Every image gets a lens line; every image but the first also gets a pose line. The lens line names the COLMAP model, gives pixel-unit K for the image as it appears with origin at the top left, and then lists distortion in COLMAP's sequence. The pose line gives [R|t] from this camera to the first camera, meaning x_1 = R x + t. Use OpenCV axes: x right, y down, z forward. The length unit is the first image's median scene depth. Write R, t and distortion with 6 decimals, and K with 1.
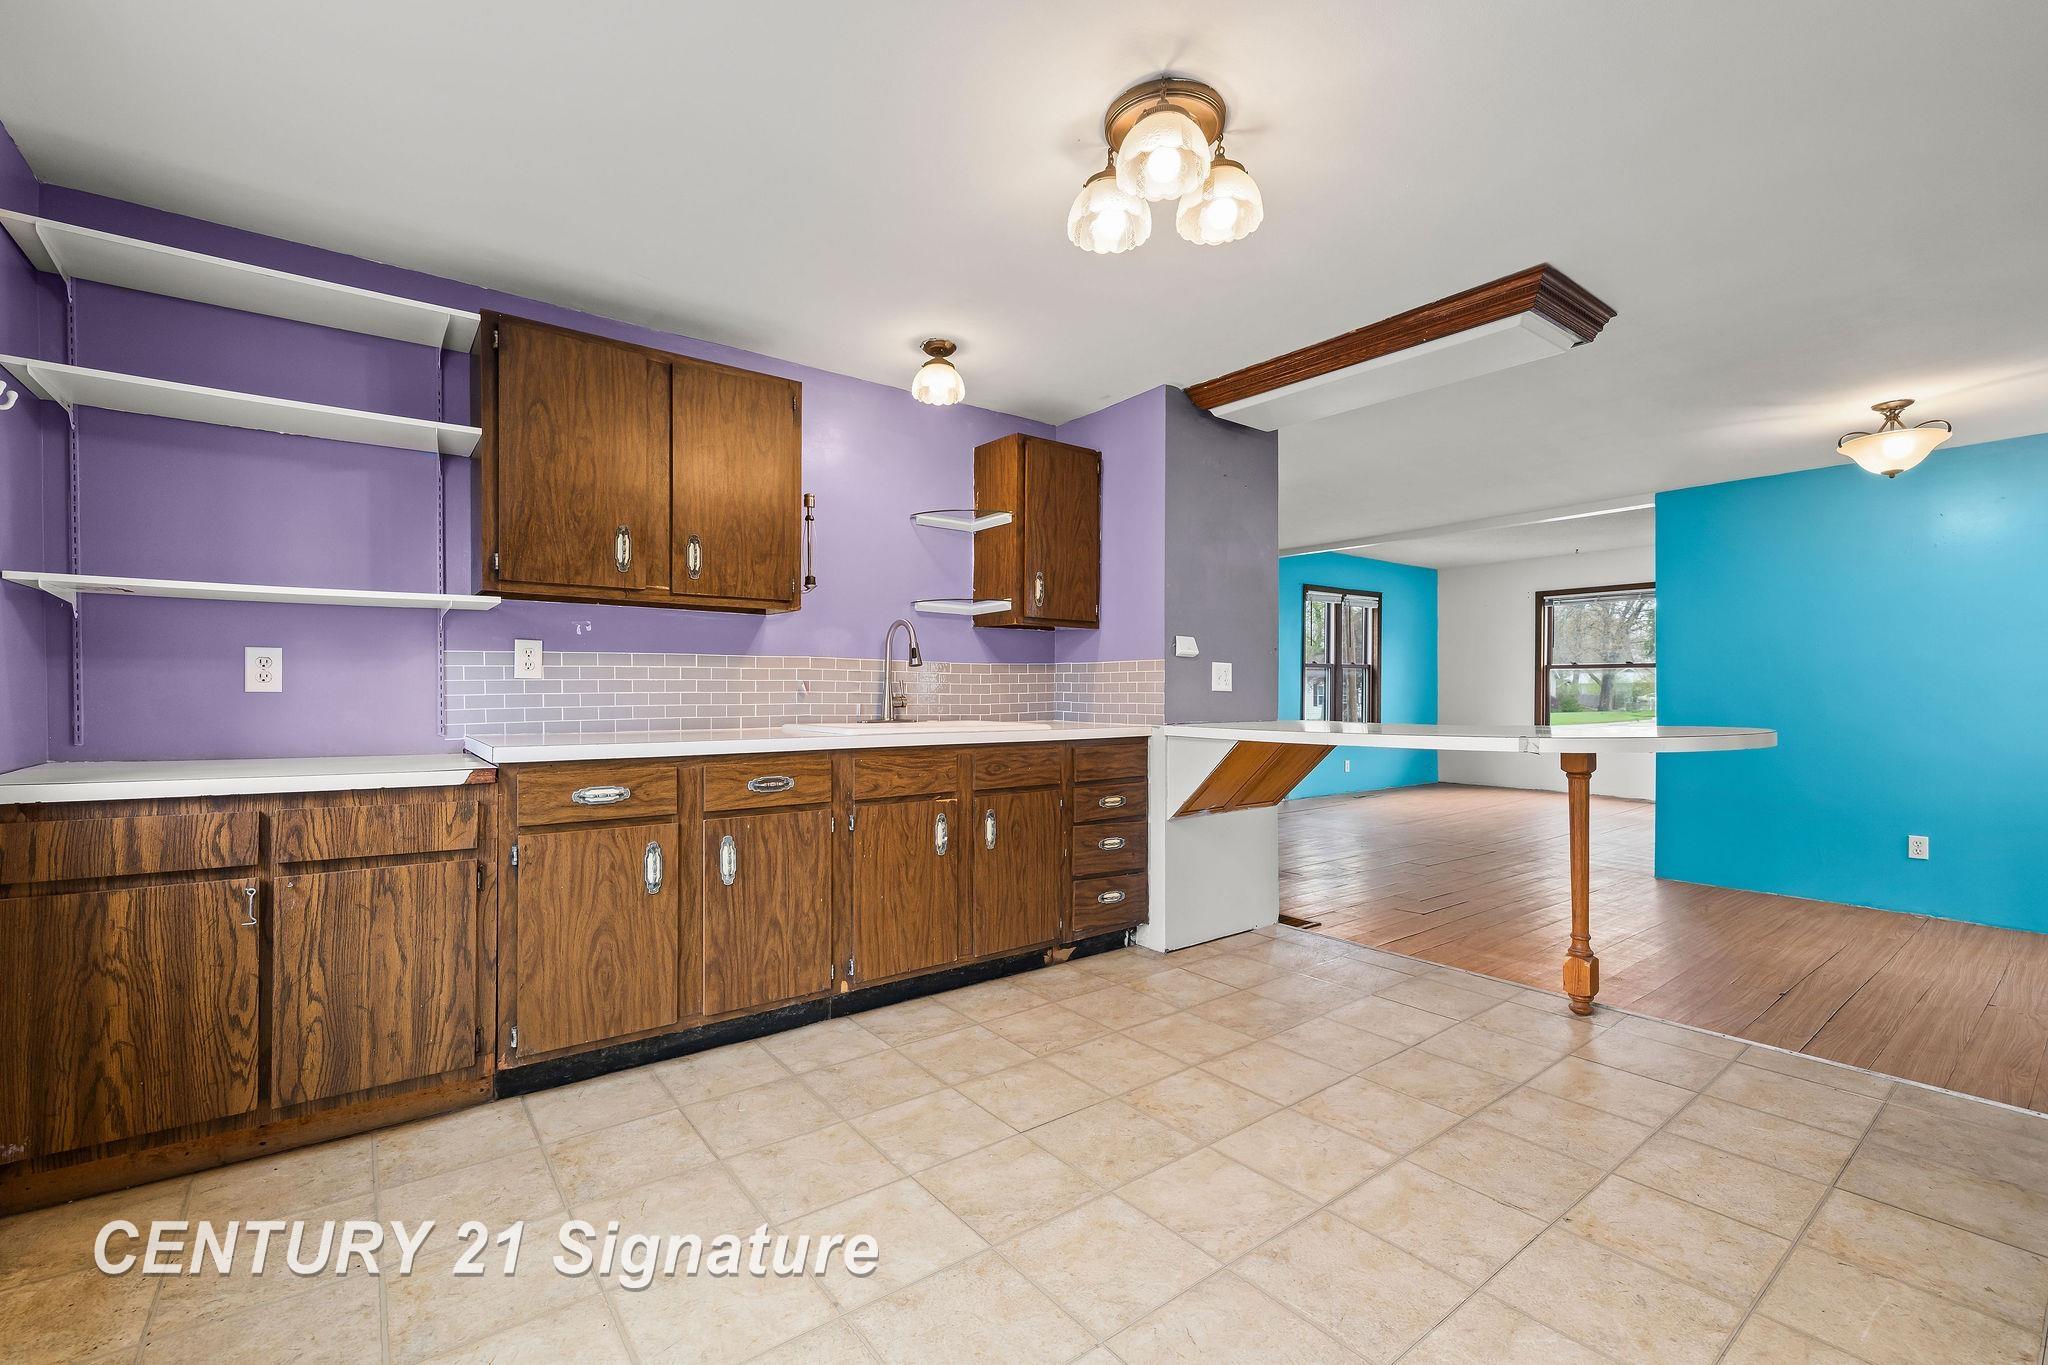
lens RADIAL K [[884.9, 0, 993.6], [0, 884.9, 697.8], [0, 0, 1]] dist [-0.000125, 0.001096]
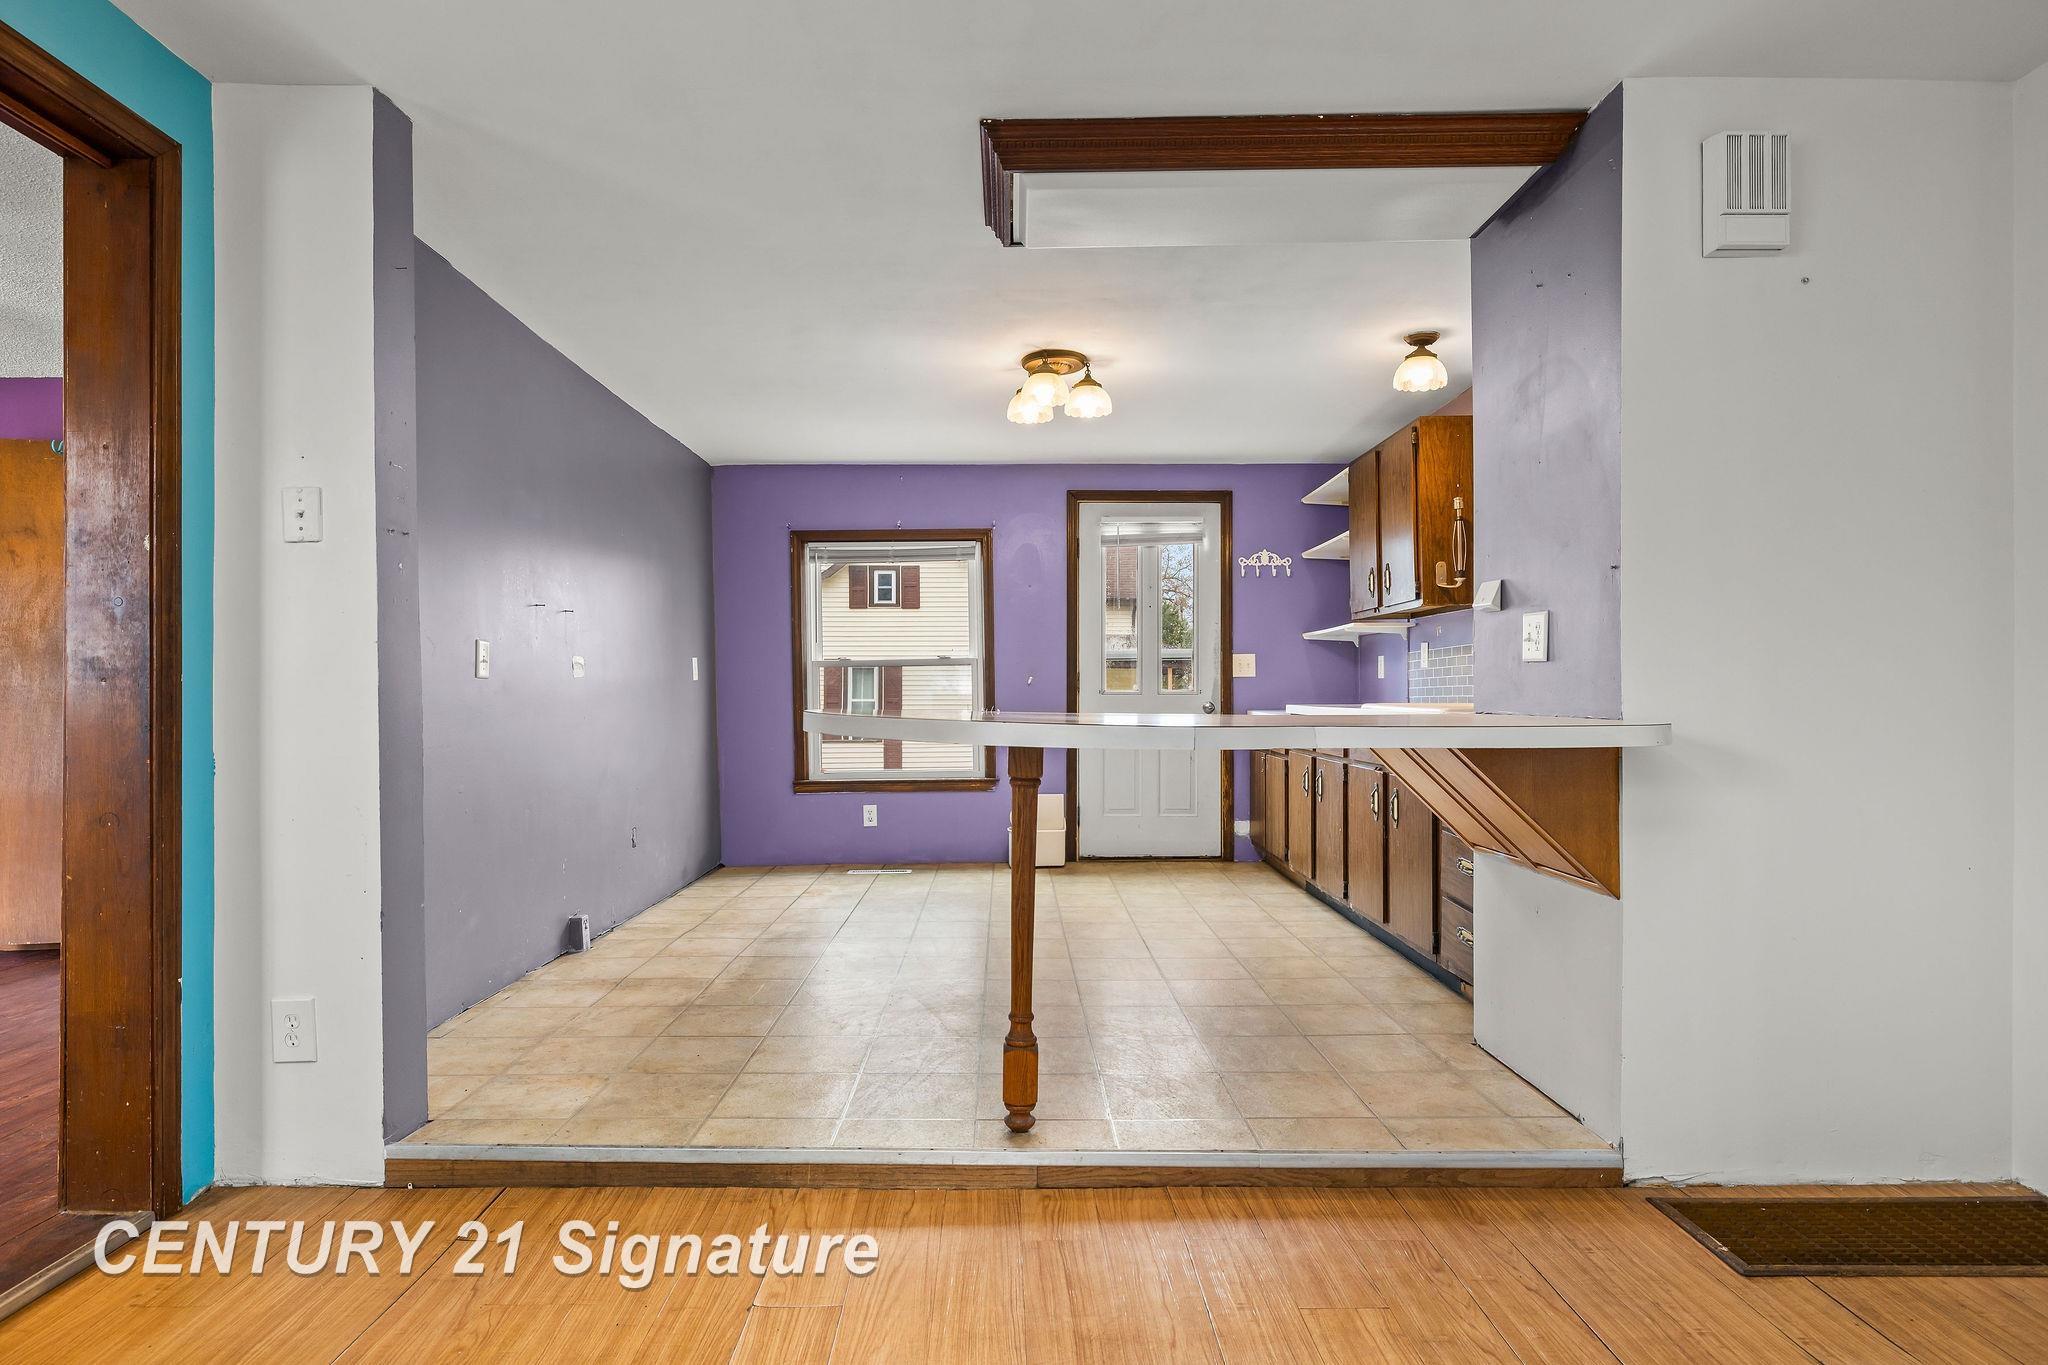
lens RADIAL K [[1145.7, 0, 1025.2], [0, 1145.7, 686.7], [0, 0, 1]] dist [-0.004591, 0.002300]
pose [[-0.599140, -0.005013, -0.800629, 1.440667], [-0.007268, 0.999973, -0.000822, 0.017081], [0.800611, 0.005326, -0.599160, 1.609636]]
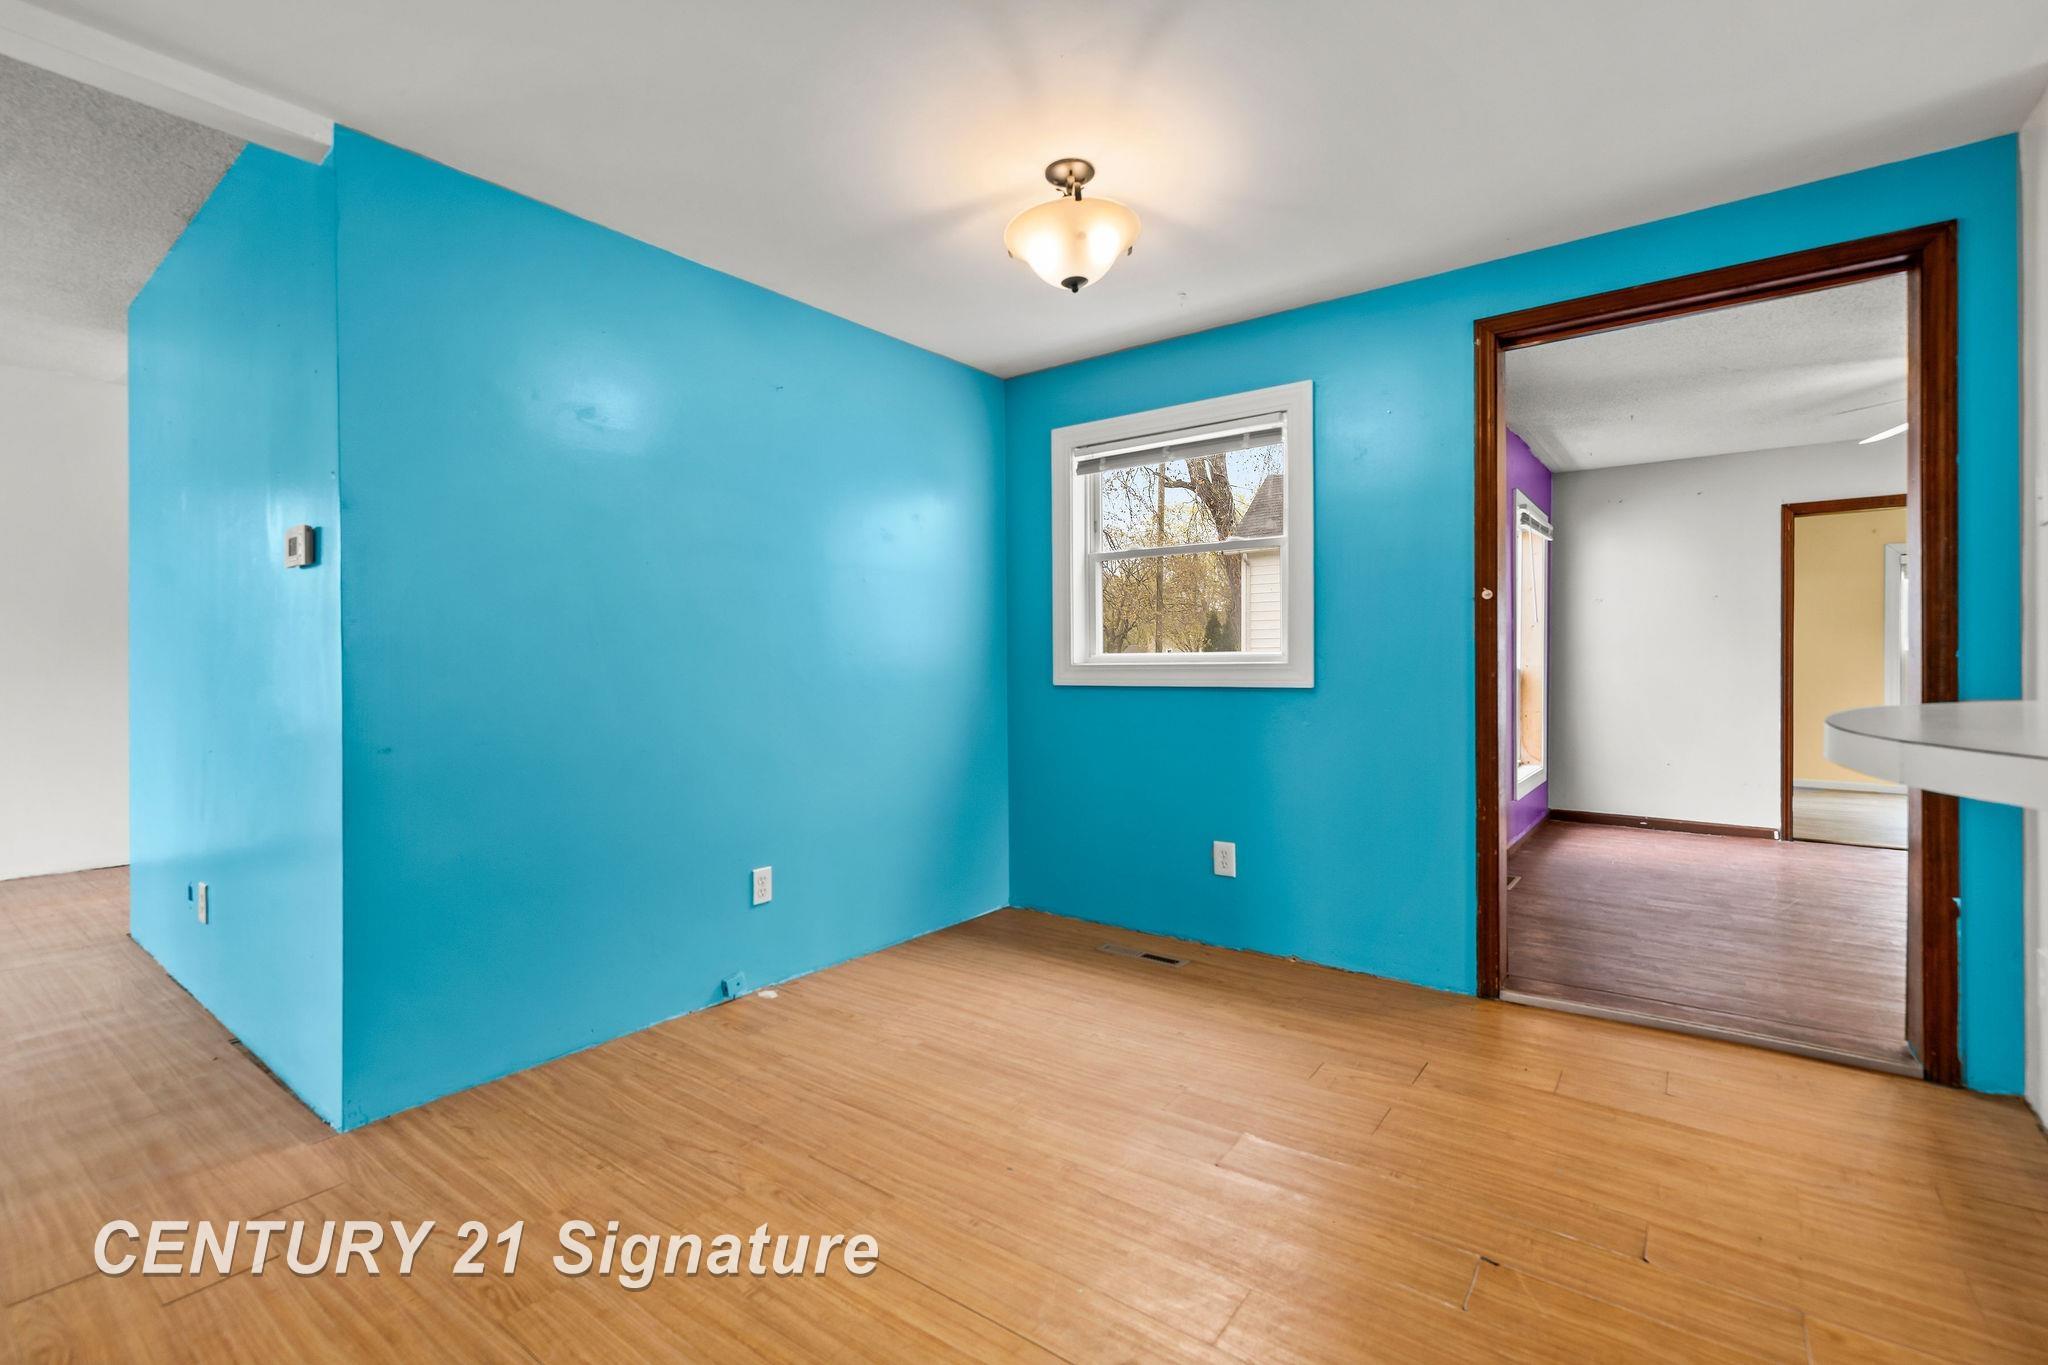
lens RADIAL K [[884.9, 0, 1059.5], [0, 884.9, 662.1], [0, 0, 1]] dist [-0.000125, 0.001096]
pose [[-0.277822, 0.000375, 0.960632, 0.573252], [0.012723, 0.999914, 0.003289, 0.006055], [-0.960548, 0.013136, -0.277803, 1.604975]]
